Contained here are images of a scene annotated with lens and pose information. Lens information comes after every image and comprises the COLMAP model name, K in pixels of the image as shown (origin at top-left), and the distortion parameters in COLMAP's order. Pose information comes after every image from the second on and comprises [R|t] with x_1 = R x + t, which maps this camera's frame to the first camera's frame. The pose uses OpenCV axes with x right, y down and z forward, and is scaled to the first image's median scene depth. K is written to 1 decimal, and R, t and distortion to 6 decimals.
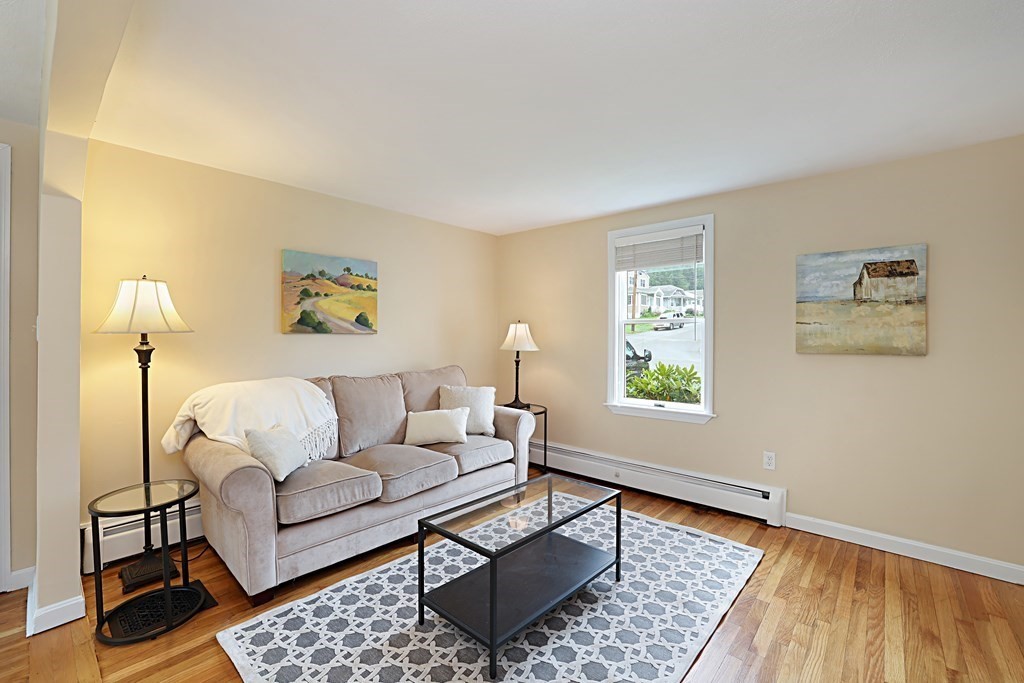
lens RADIAL K [[441.3, 0, 512.0], [0, 441.3, 341.5], [0, 0, 1]] dist [-0.018168, 0.012156]
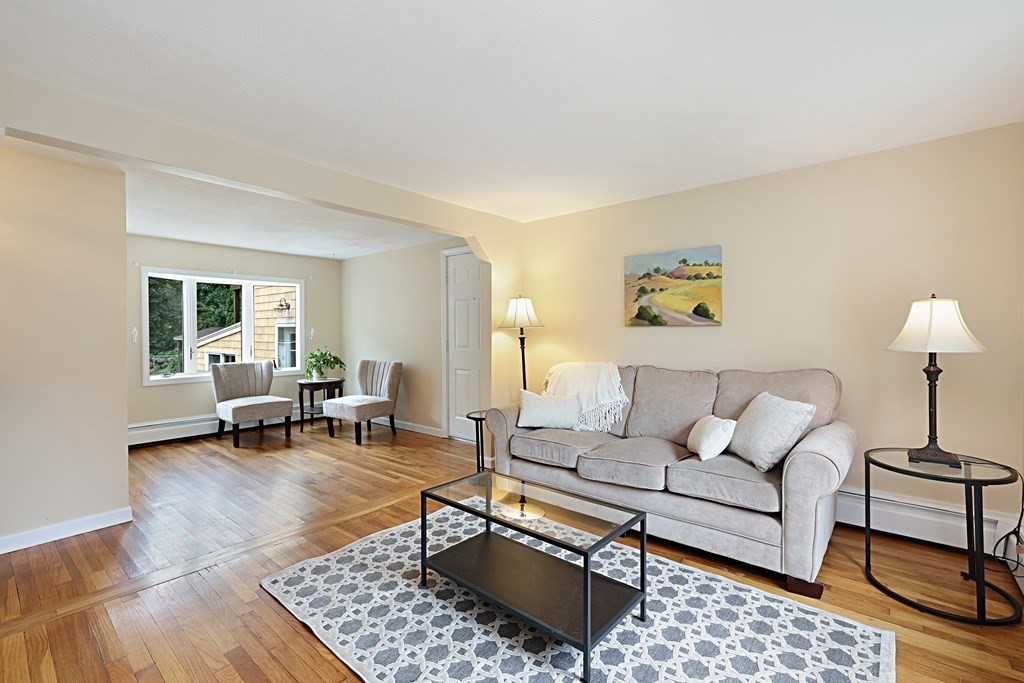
lens RADIAL K [[443.9, 0, 508.7], [0, 443.9, 335.4], [0, 0, 1]] dist [0.001003, 0.000138]
pose [[0.050734, 0.003896, -0.998705, 0.642338], [-0.007327, 0.999967, 0.003528, 0.003630], [0.998685, 0.007138, 0.050761, 0.584894]]
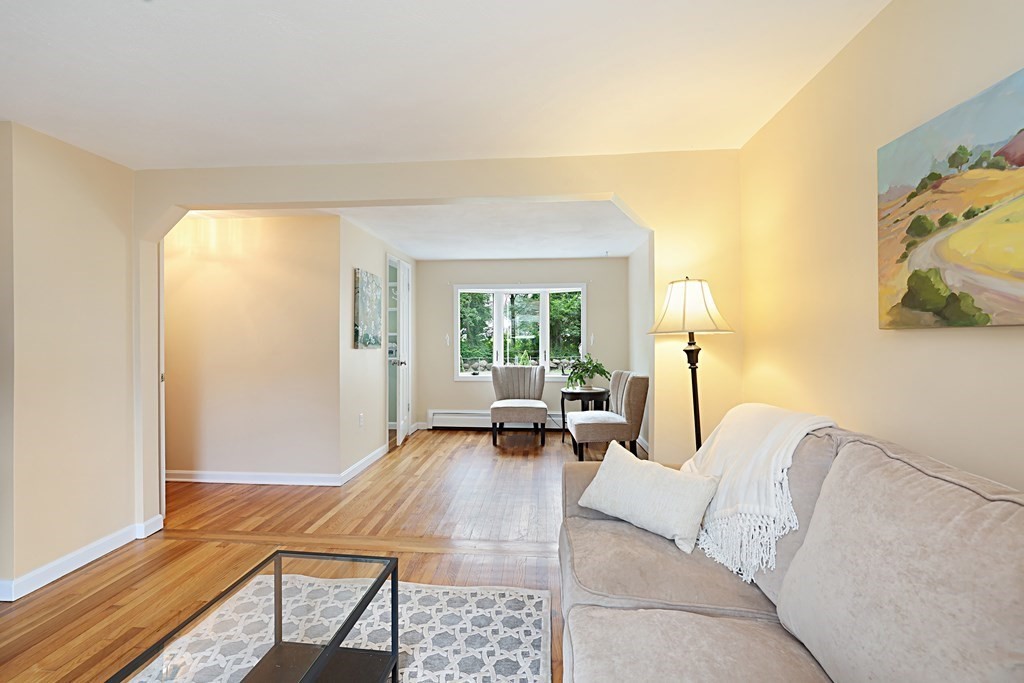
lens RADIAL K [[450.8, 0, 513.4], [0, 450.8, 336.0], [0, 0, 1]] dist [0.001431, 0.000499]
pose [[-0.779841, -0.003119, -0.625970, 0.077828], [-0.007885, 0.999957, 0.004840, -0.009875], [0.625928, 0.008710, -0.779832, 1.066847]]
